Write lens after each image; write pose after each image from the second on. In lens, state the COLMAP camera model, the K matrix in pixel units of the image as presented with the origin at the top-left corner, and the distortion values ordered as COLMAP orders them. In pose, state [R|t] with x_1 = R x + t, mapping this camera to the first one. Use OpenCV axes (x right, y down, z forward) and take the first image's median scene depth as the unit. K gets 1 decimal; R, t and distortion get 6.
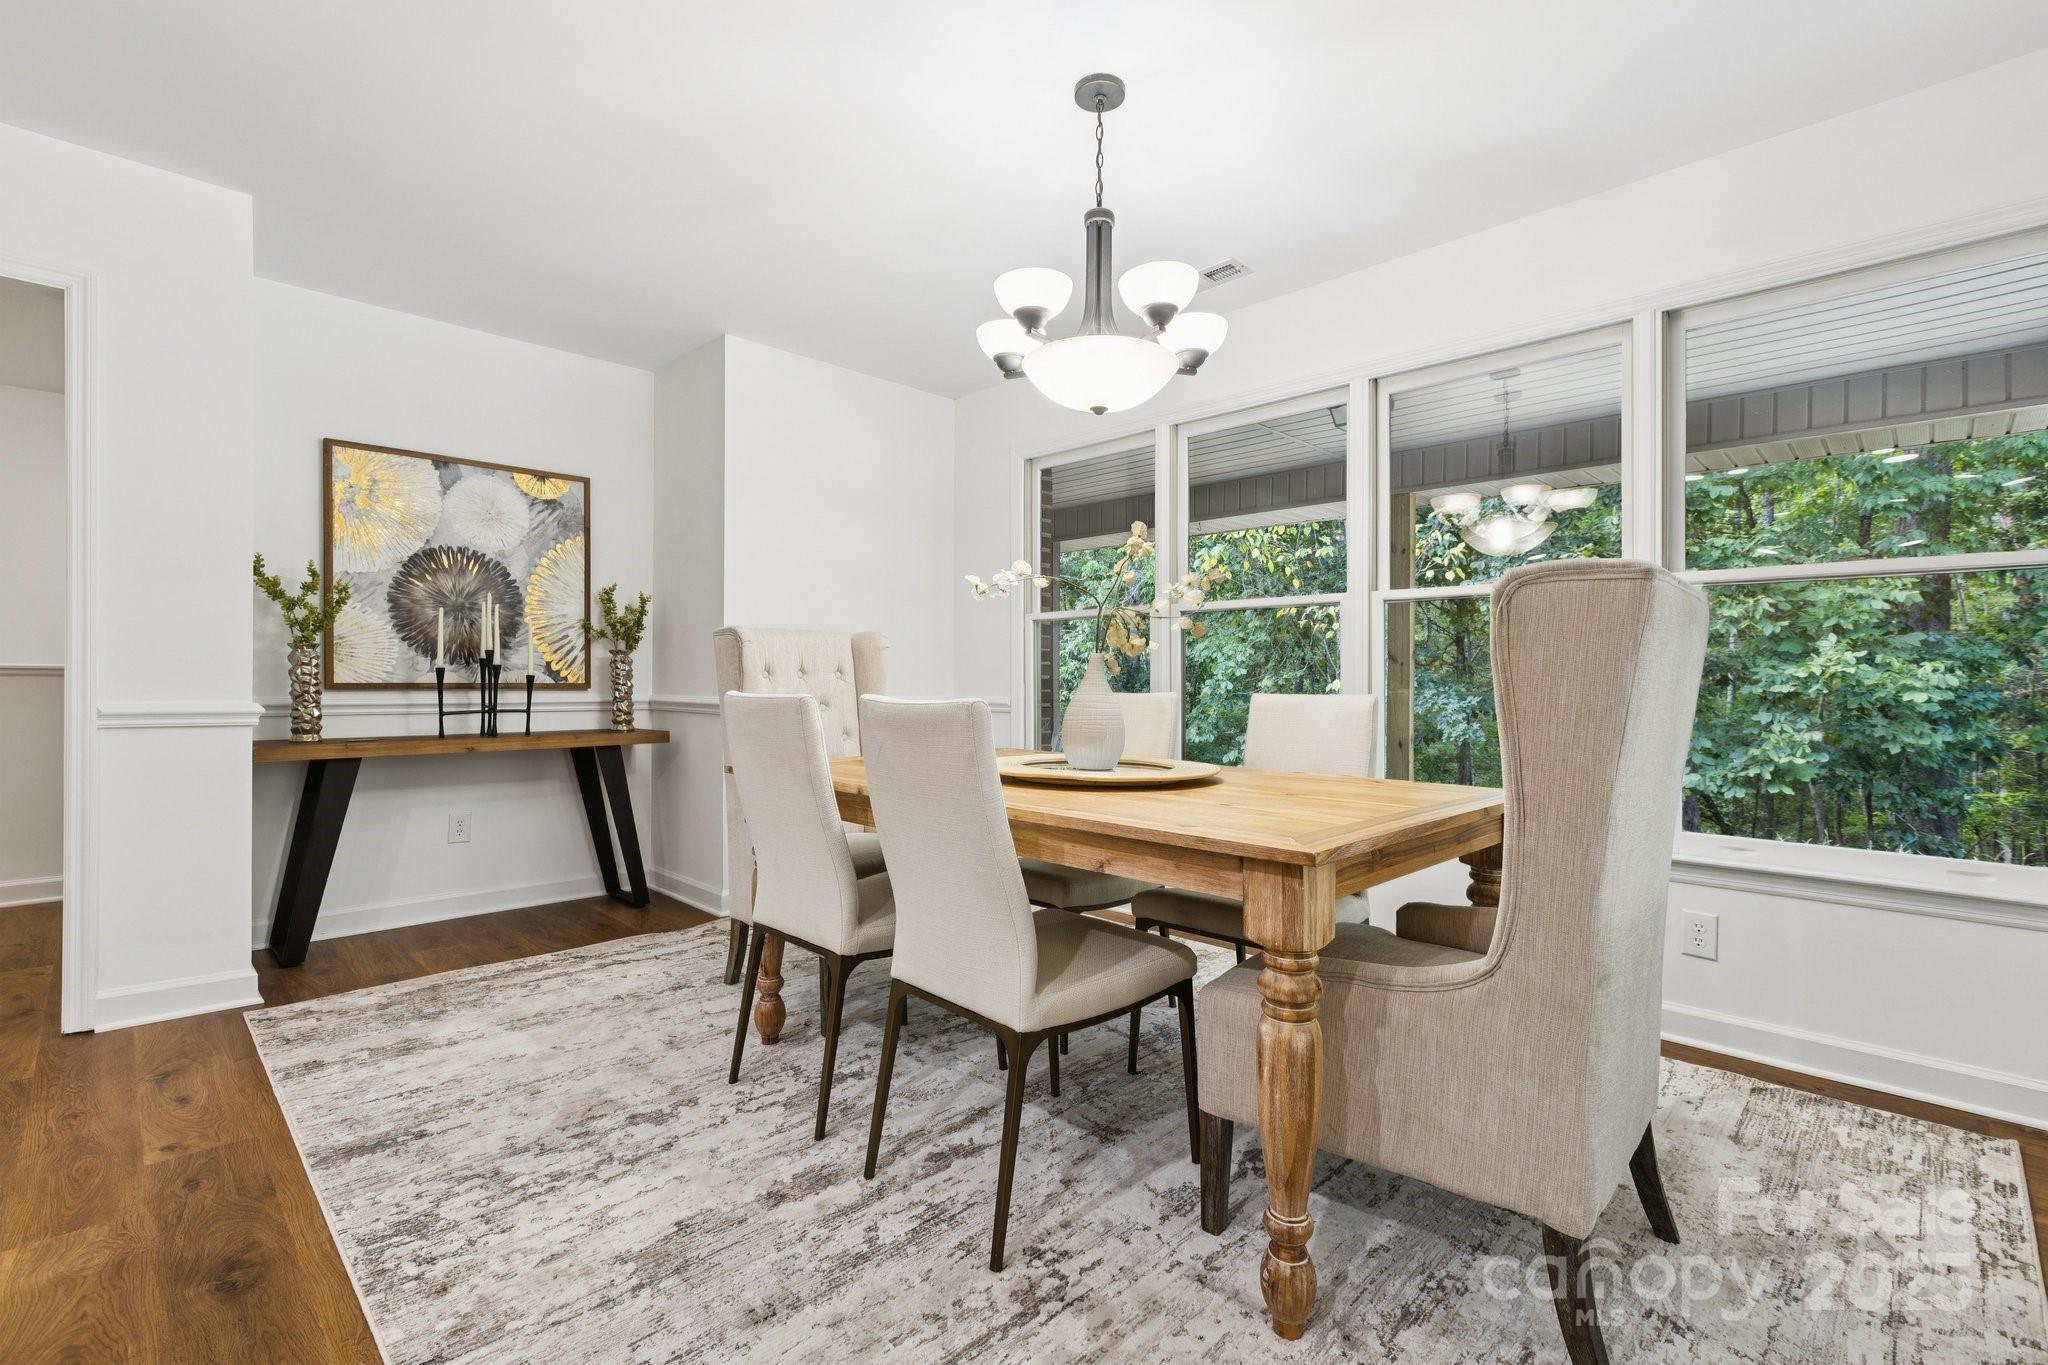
lens RADIAL K [[921.4, 0, 1030.7], [0, 921.4, 696.3], [0, 0, 1]] dist [0.004794, -0.001660]
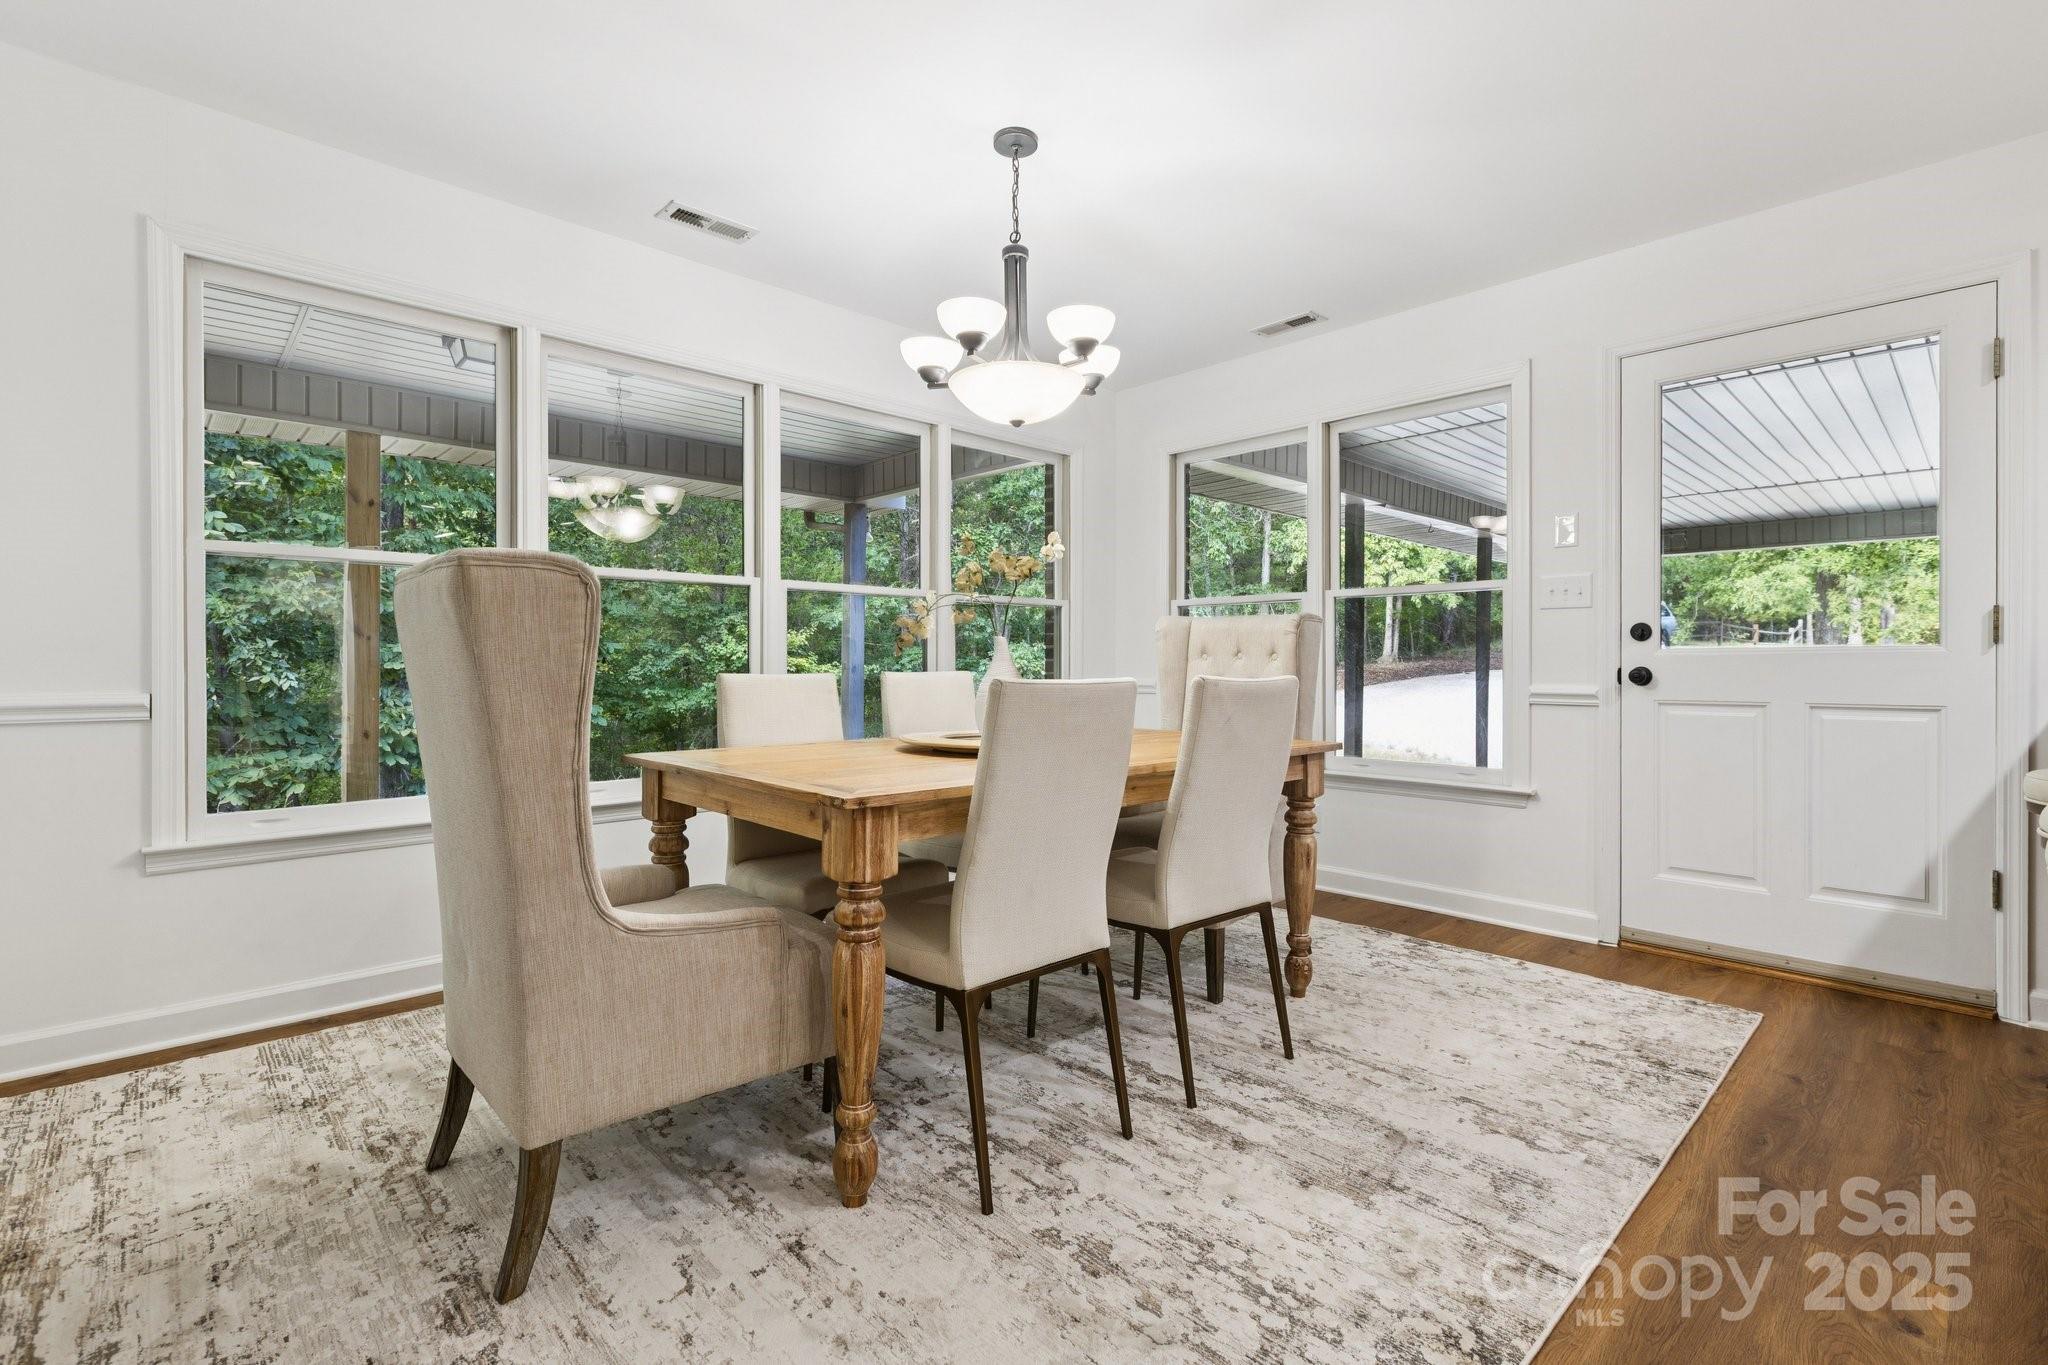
lens RADIAL K [[921.4, 0, 1043.1], [0, 921.4, 668.9], [0, 0, 1]] dist [0.004794, -0.001660]
pose [[0.019341, -0.011615, 0.999745, -1.142320], [0.016282, 0.999804, 0.011301, -0.023071], [-0.999680, 0.016059, 0.019526, 1.016223]]
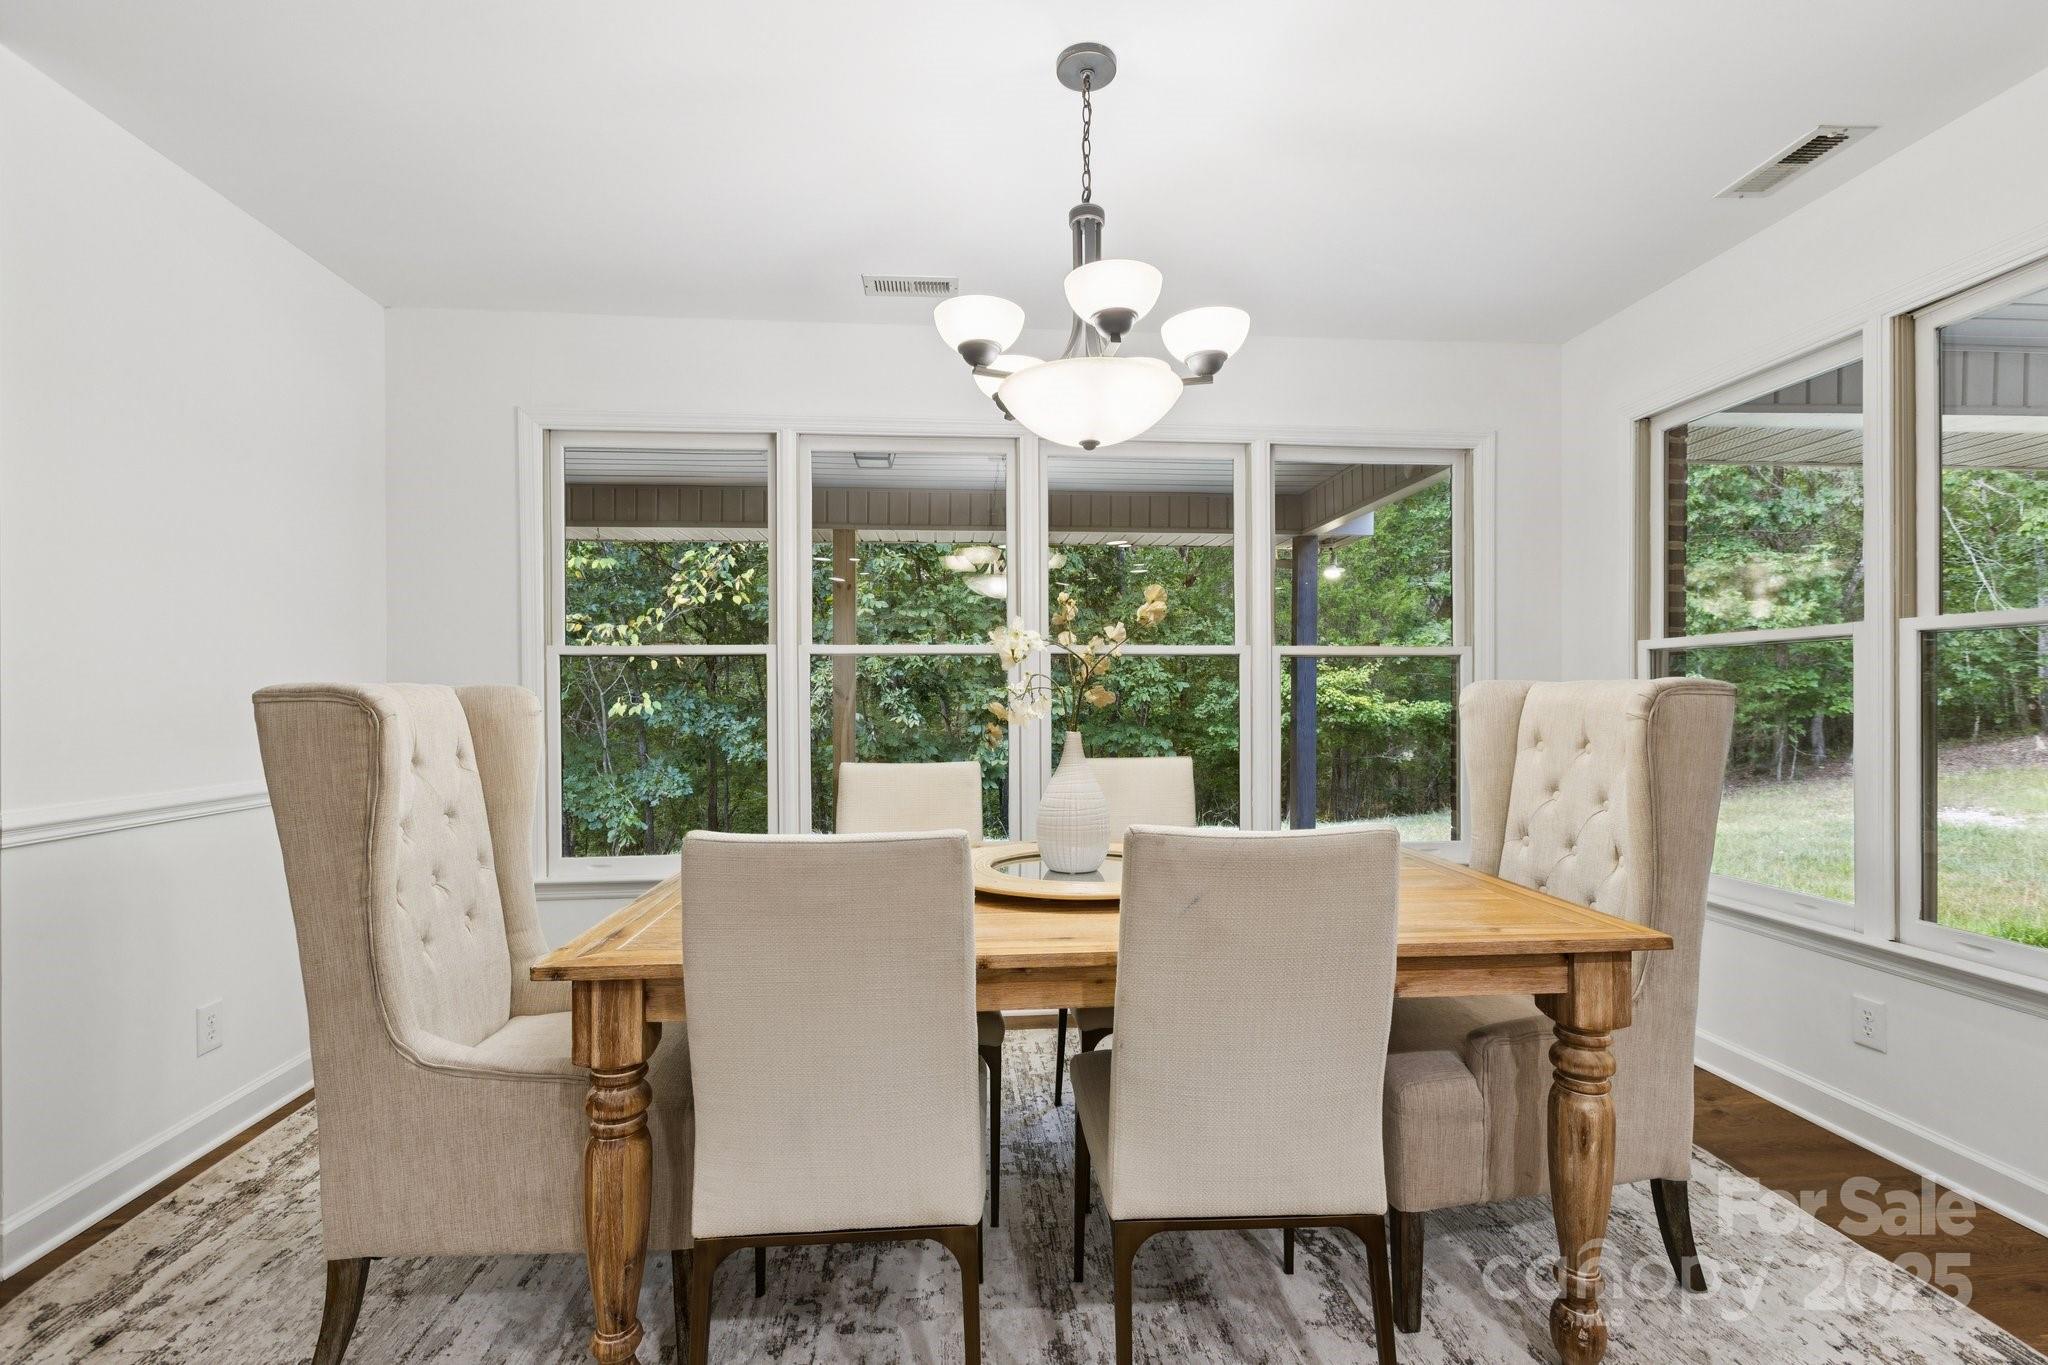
lens RADIAL K [[921.4, 0, 1038.6], [0, 921.4, 699.6], [0, 0, 1]] dist [0.004794, -0.001660]
pose [[0.644483, -0.014769, 0.764476, -0.652367], [0.021735, 0.999763, 0.000990, -0.086168], [-0.764310, 0.015978, 0.644652, 0.527939]]
